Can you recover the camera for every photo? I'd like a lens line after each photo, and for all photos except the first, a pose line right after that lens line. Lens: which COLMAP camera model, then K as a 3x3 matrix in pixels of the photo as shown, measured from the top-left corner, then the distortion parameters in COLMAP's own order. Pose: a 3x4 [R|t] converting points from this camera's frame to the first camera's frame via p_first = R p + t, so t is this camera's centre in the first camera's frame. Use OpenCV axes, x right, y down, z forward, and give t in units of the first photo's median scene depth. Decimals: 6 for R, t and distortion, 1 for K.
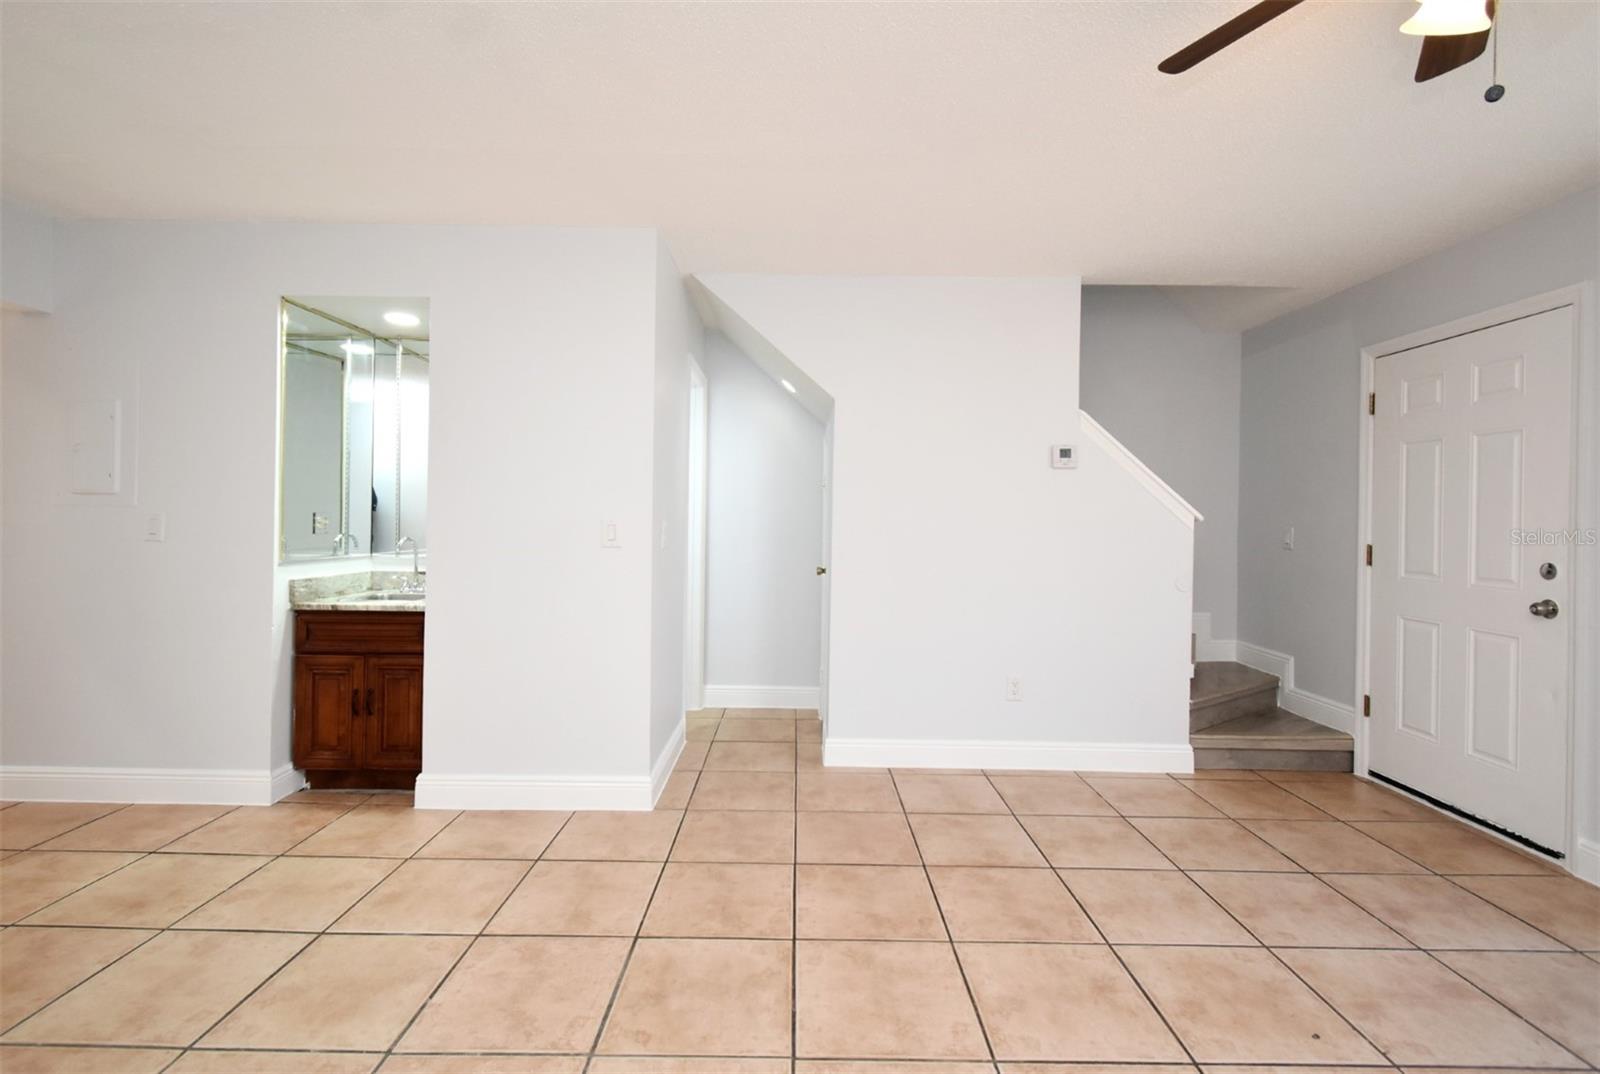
lens RADIAL K [[721.1, 0, 803.5], [0, 721.1, 520.0], [0, 0, 1]] dist [0.002268, -0.000732]
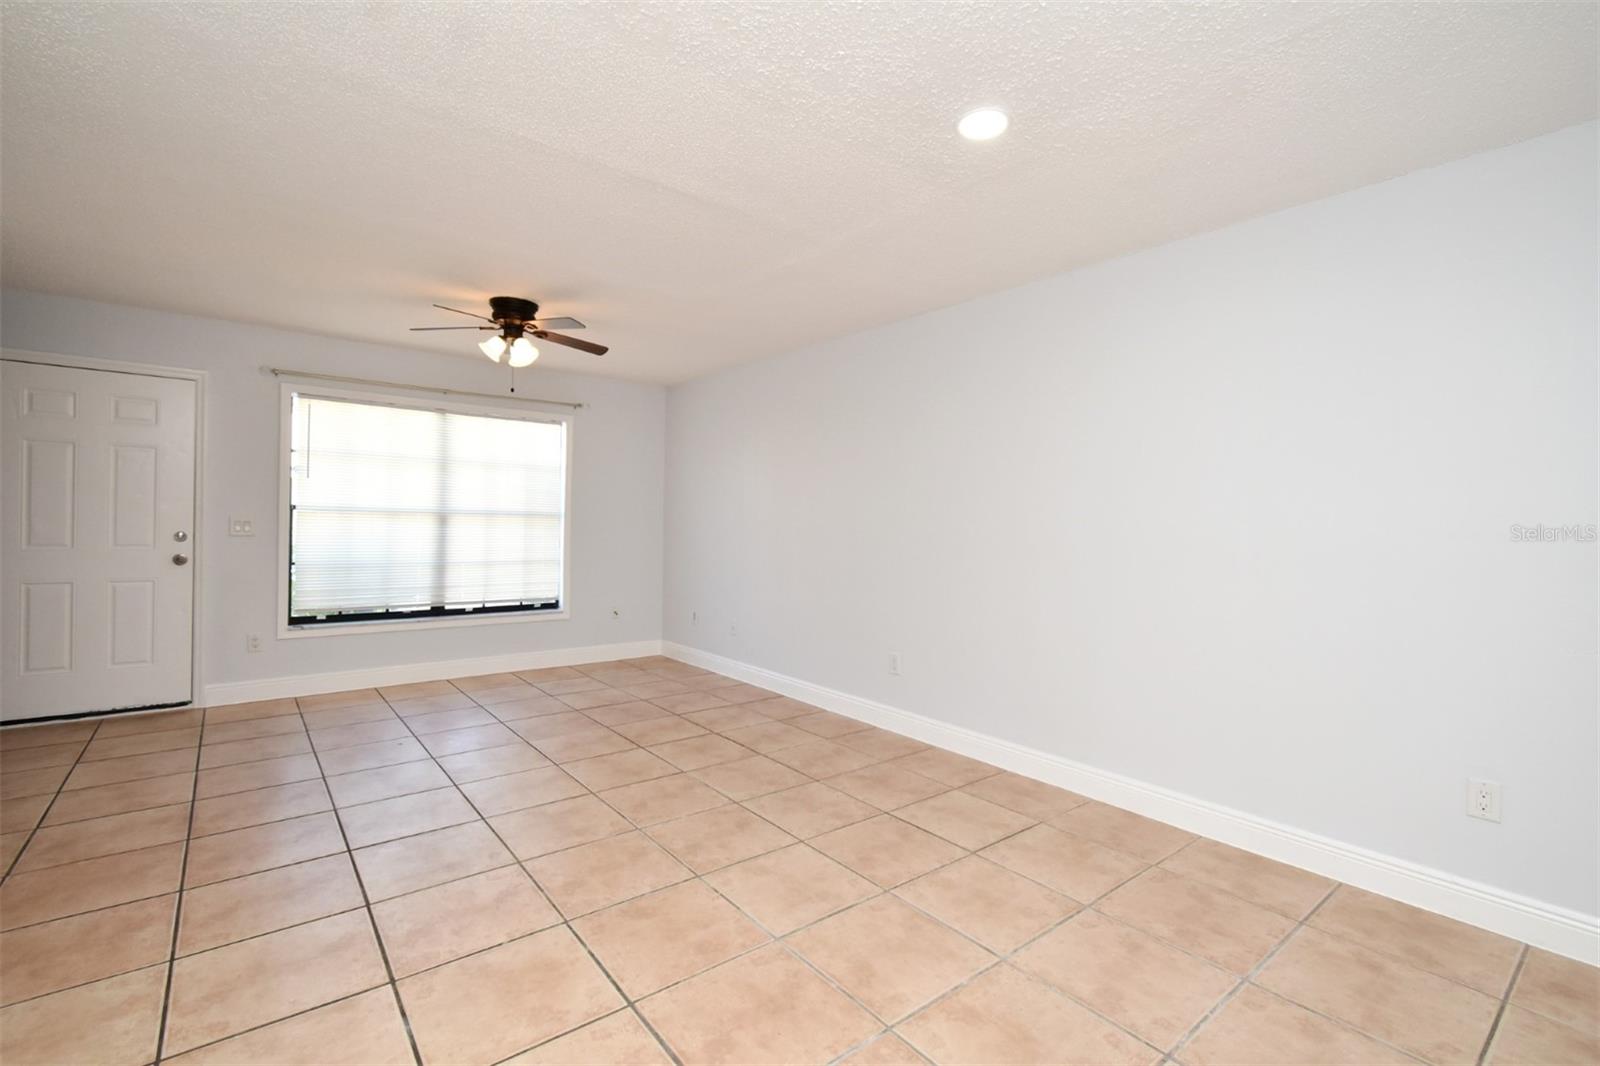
lens RADIAL K [[692.8, 0, 801.6], [0, 692.8, 528.6], [0, 0, 1]] dist [0.000226, -0.000401]
pose [[-0.626969, -0.033075, 0.778342, -0.972426], [-0.026814, 0.999423, 0.020870, -0.016553], [-0.778583, -0.007786, -0.627493, 0.783248]]
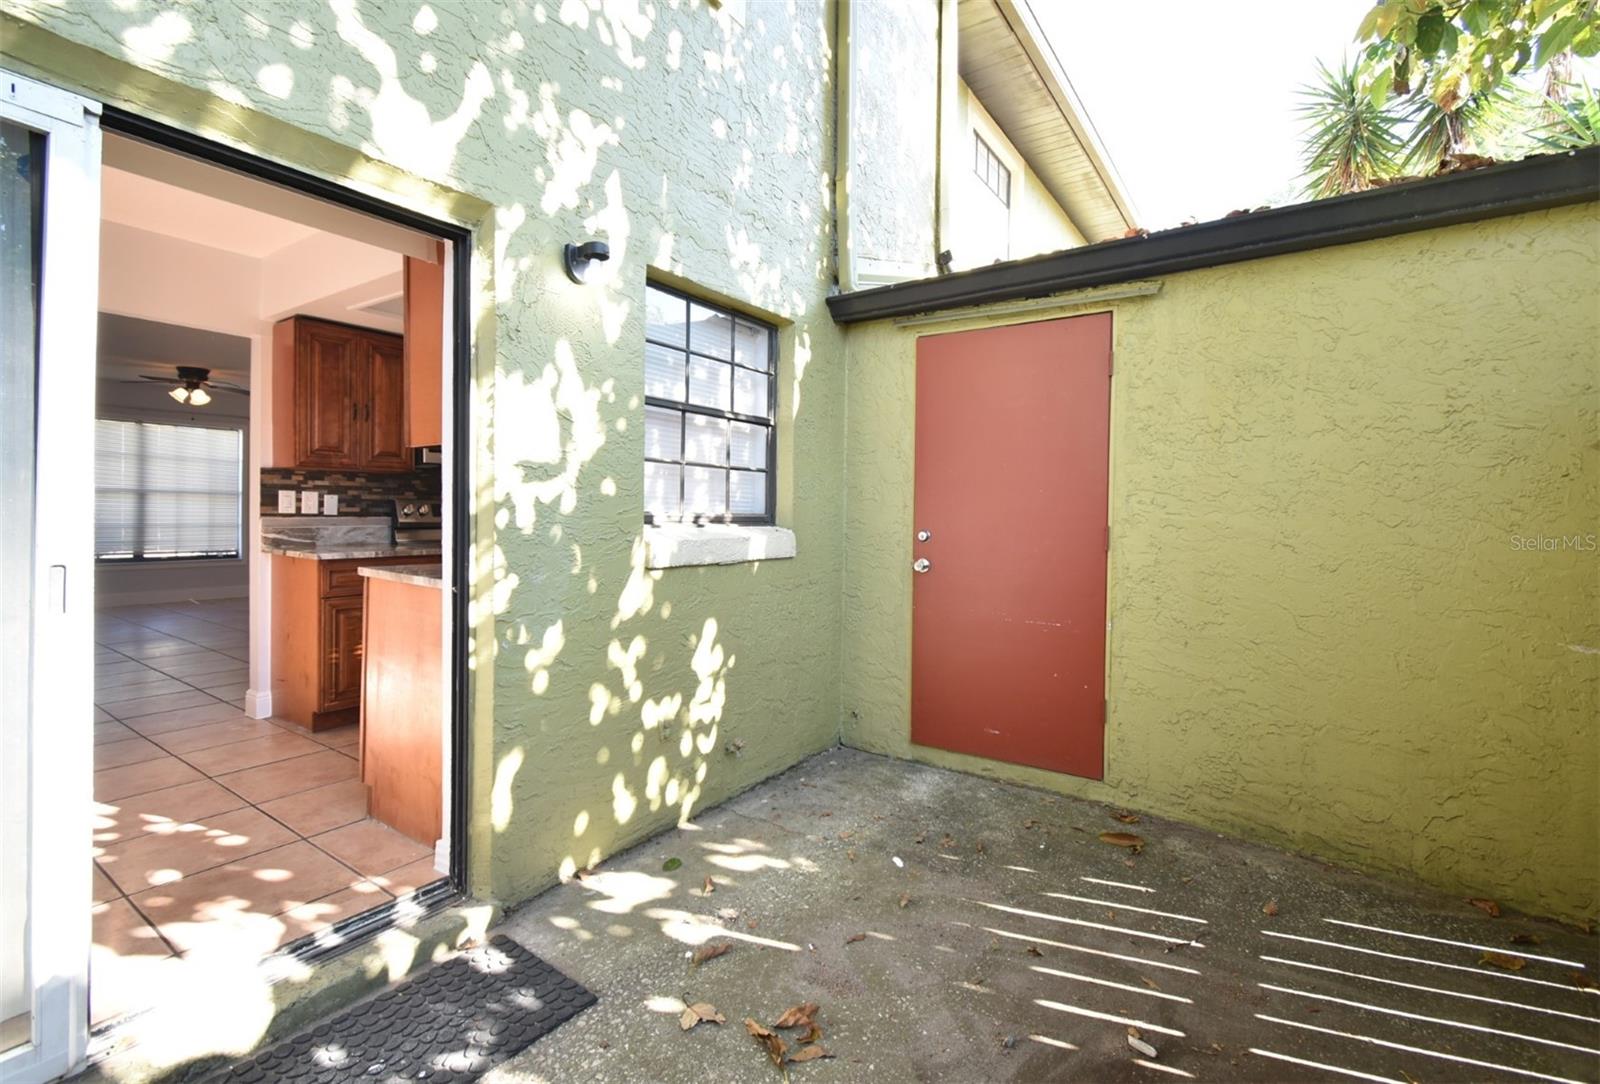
lens RADIAL K [[729.9, 0, 801.5], [0, 729.9, 529.7], [0, 0, 1]] dist [0.001836, 0.000095]
pose [[-0.820236, -0.038770, 0.570710, -2.573511], [-0.024009, 0.999155, 0.033370, -0.003351], [-0.571521, 0.013669, -0.820474, 1.210624]]
